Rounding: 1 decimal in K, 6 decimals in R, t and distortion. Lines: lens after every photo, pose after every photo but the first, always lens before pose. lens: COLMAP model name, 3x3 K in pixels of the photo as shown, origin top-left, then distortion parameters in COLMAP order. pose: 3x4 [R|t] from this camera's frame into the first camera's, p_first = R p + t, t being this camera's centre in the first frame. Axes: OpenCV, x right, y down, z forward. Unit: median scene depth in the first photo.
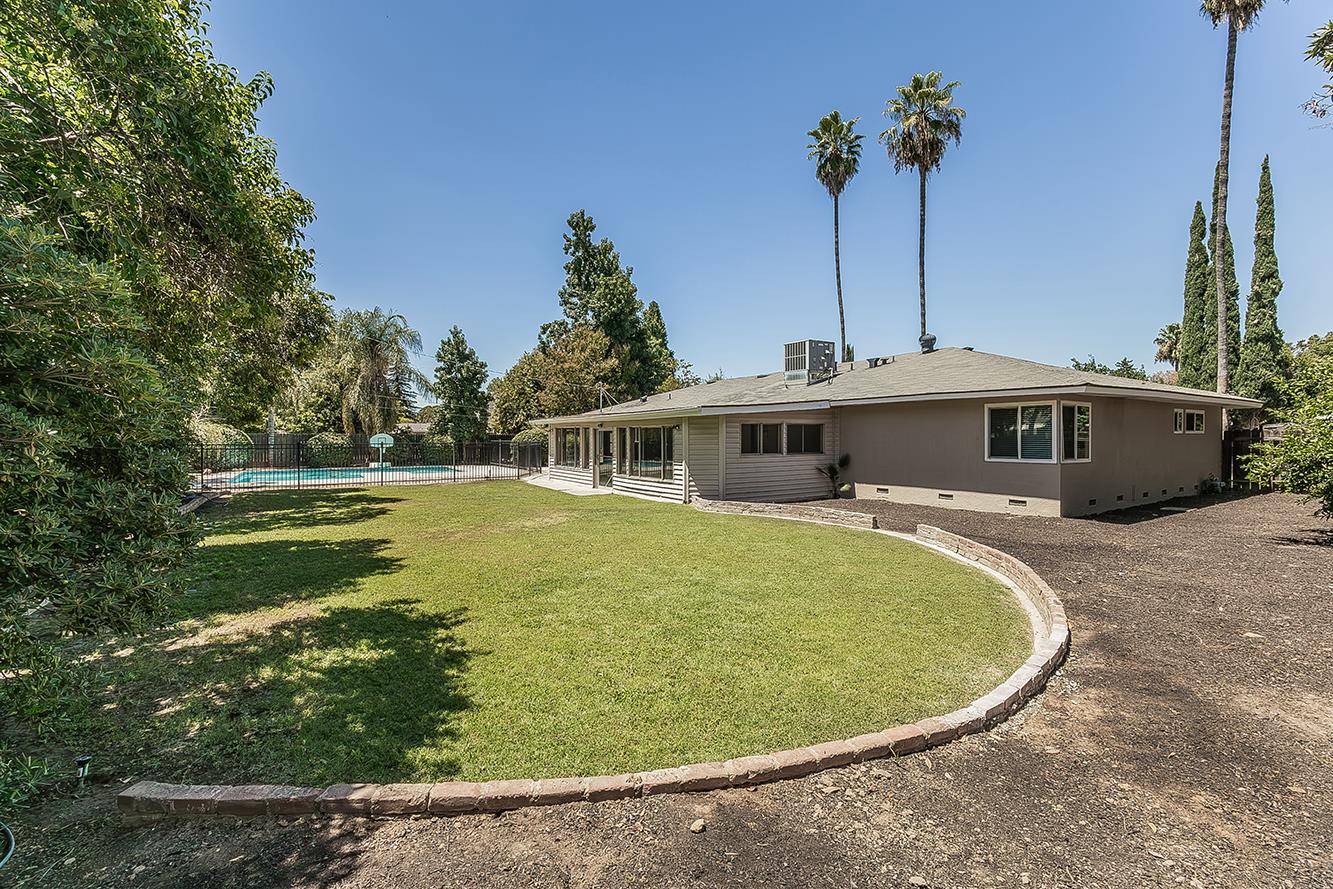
lens RADIAL K [[576.4, 0, 667.5], [0, 576.4, 439.3], [0, 0, 1]] dist [0.002936, -0.001094]
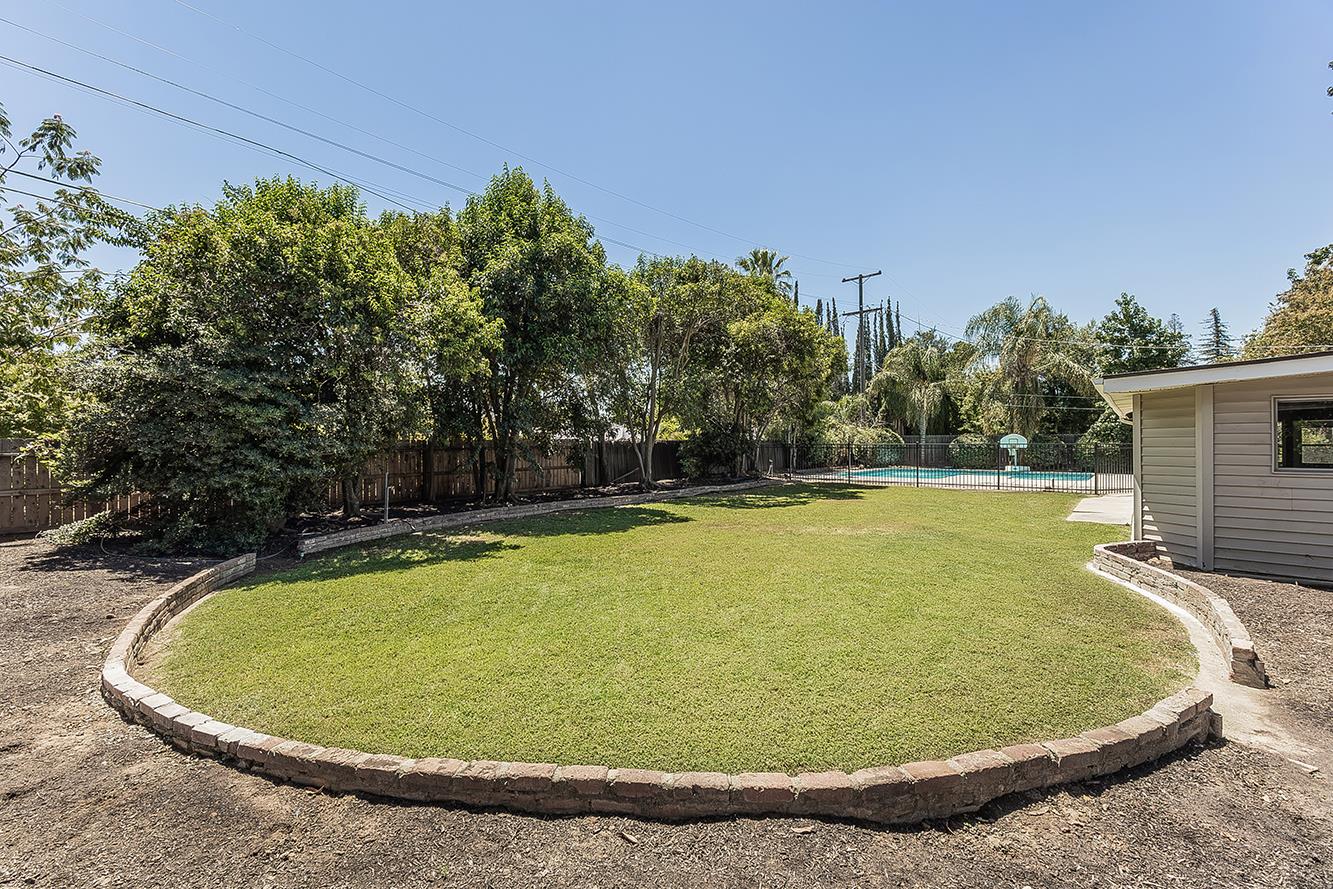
lens RADIAL K [[576.4, 0, 667.4], [0, 576.4, 441.5], [0, 0, 1]] dist [0.002936, -0.001094]
pose [[0.251583, -0.001814, -0.967834, 0.247944], [-0.000194, 0.999998, -0.001924, 0.003012], [0.967836, 0.000672, 0.251582, 0.229763]]
